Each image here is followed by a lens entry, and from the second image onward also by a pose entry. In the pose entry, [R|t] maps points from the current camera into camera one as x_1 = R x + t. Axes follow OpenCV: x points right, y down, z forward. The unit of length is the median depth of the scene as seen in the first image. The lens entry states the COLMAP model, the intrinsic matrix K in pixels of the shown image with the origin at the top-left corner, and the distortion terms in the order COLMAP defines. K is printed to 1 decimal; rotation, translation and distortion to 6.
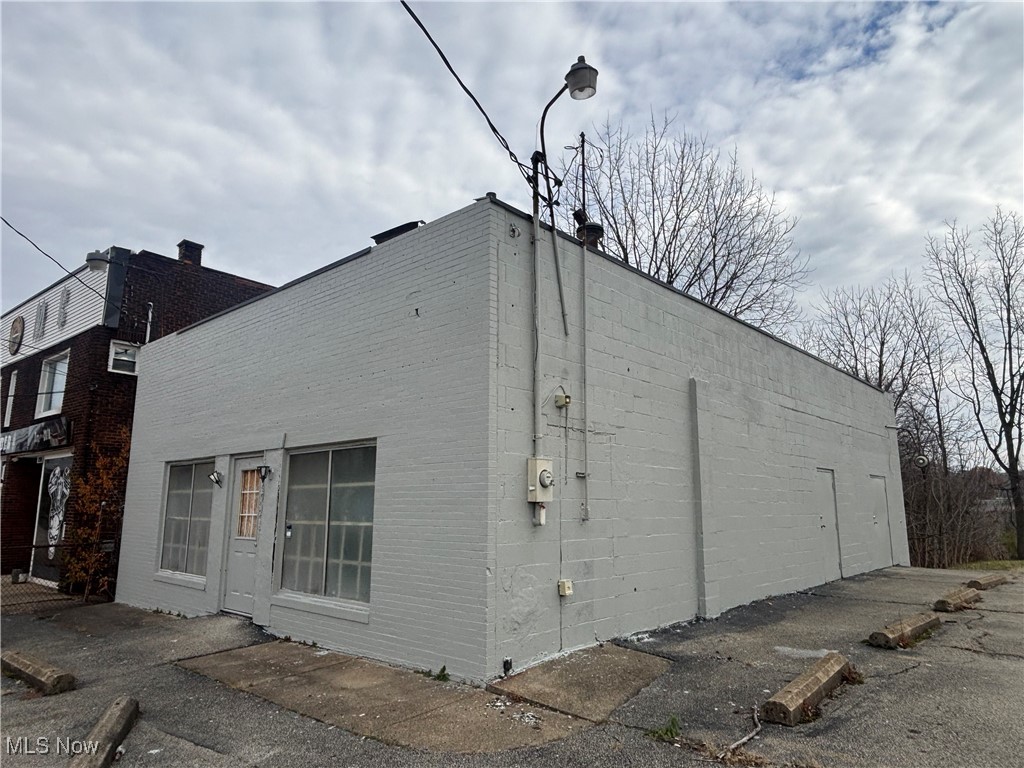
lens RADIAL K [[651.5, 0, 510.6], [0, 651.5, 378.6], [0, 0, 1]] dist [0.000999, -0.008784]
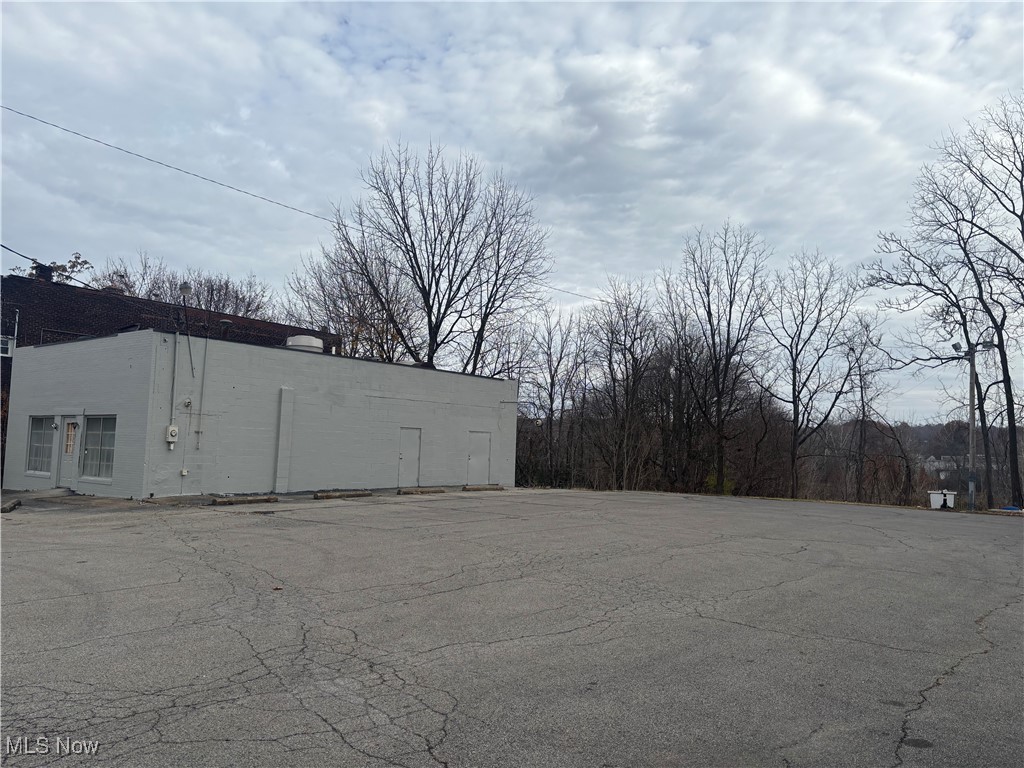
lens RADIAL K [[768.1, 0, 516.5], [0, 768.1, 386.3], [0, 0, 1]] dist [0.054301, -0.042777]
pose [[0.997040, 0.035019, 0.068446, 1.033577], [-0.042446, 0.992996, 0.110259, -0.379757], [-0.064106, -0.112838, 0.991543, -1.893608]]
